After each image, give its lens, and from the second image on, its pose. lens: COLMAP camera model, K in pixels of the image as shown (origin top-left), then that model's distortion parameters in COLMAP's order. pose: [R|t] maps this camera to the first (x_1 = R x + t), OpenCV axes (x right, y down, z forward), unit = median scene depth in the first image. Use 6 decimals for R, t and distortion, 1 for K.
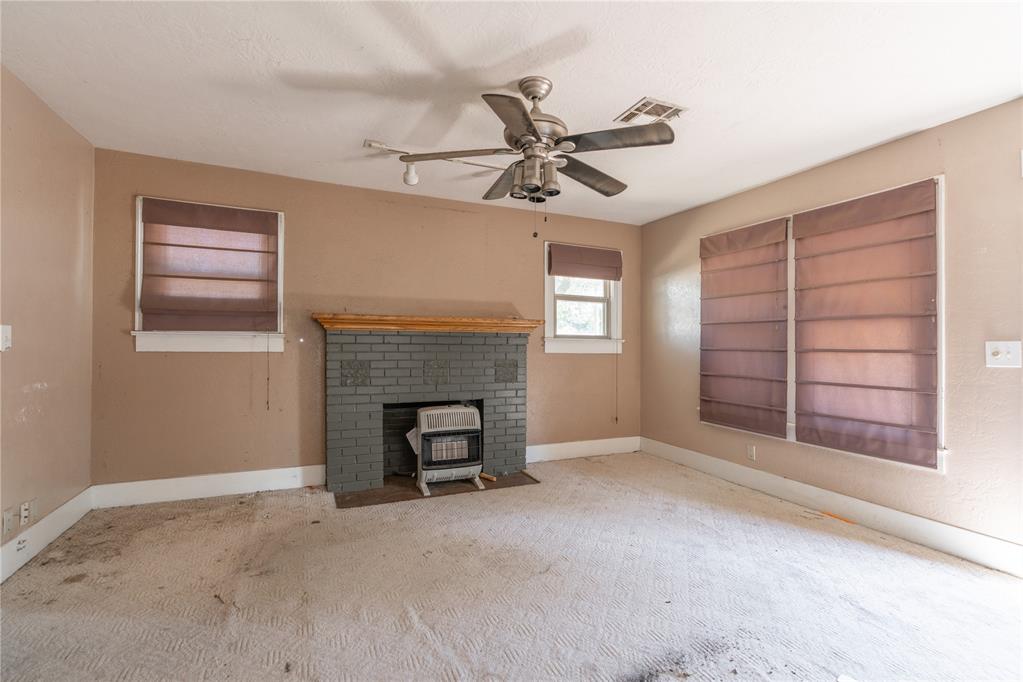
lens RADIAL K [[465.7, 0, 511.5], [0, 465.7, 341.0], [0, 0, 1]] dist [-0.001595, 0.000302]
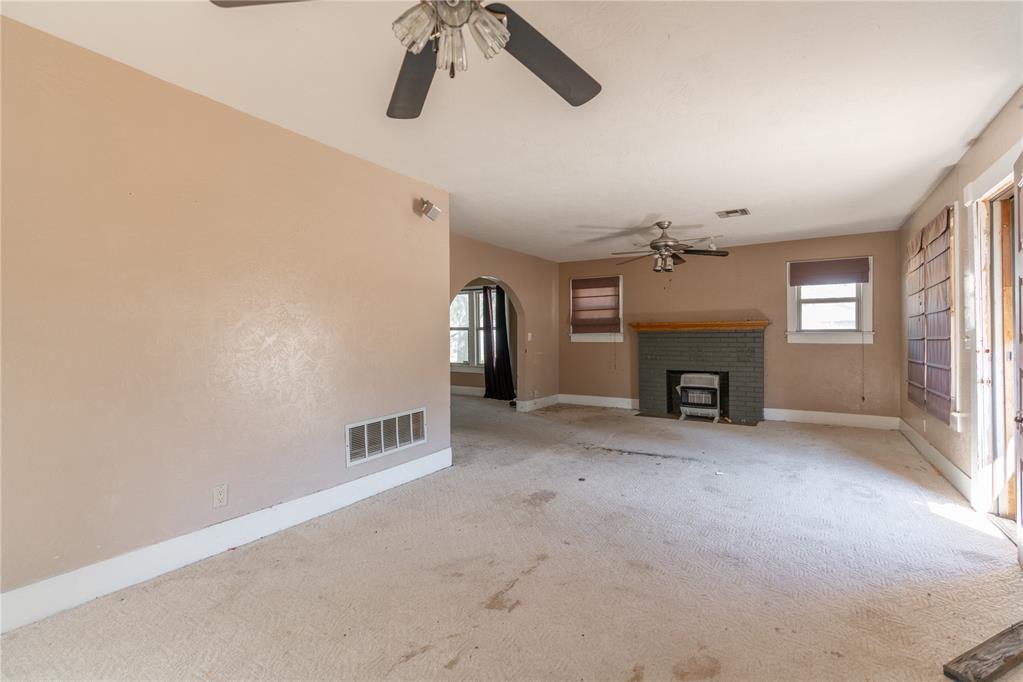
lens RADIAL K [[465.7, 0, 511.5], [0, 465.7, 341.0], [0, 0, 1]] dist [-0.001595, 0.000302]
pose [[0.549874, -0.006010, -0.835226, 0.956314], [0.012400, 0.999923, 0.000969, 0.009688], [0.835156, -0.010890, 0.549906, -0.549676]]
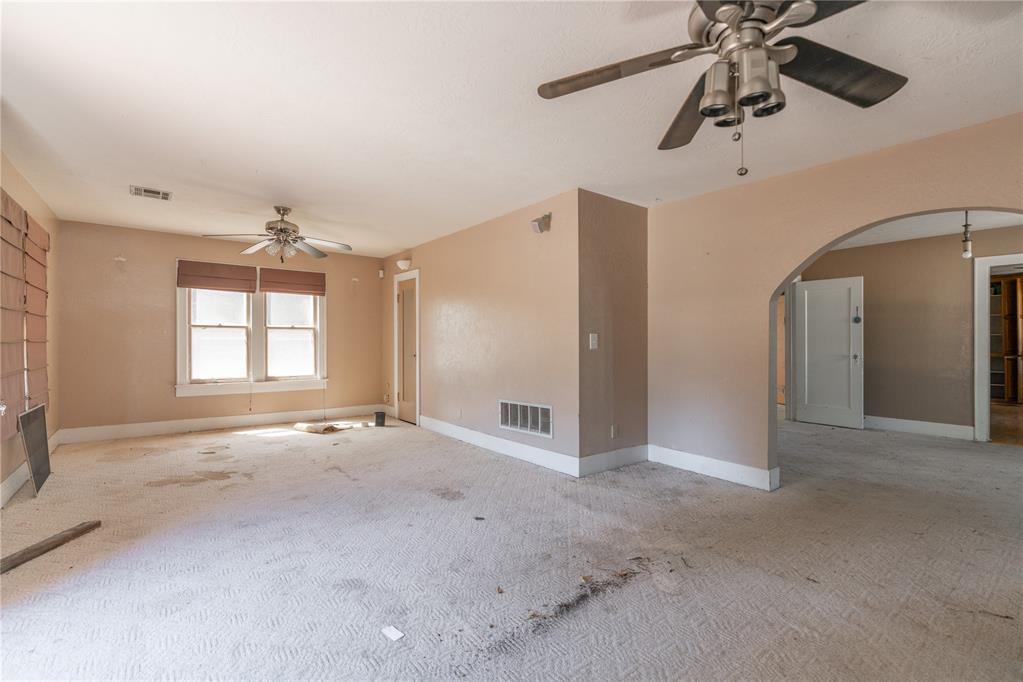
lens RADIAL K [[465.7, 0, 511.5], [0, 465.7, 341.0], [0, 0, 1]] dist [-0.001595, 0.000302]
pose [[-0.974777, -0.014436, -0.222713, 0.314186], [-0.013487, 0.999892, -0.005782, 0.007954], [0.222772, -0.002632, -0.974867, 0.958341]]
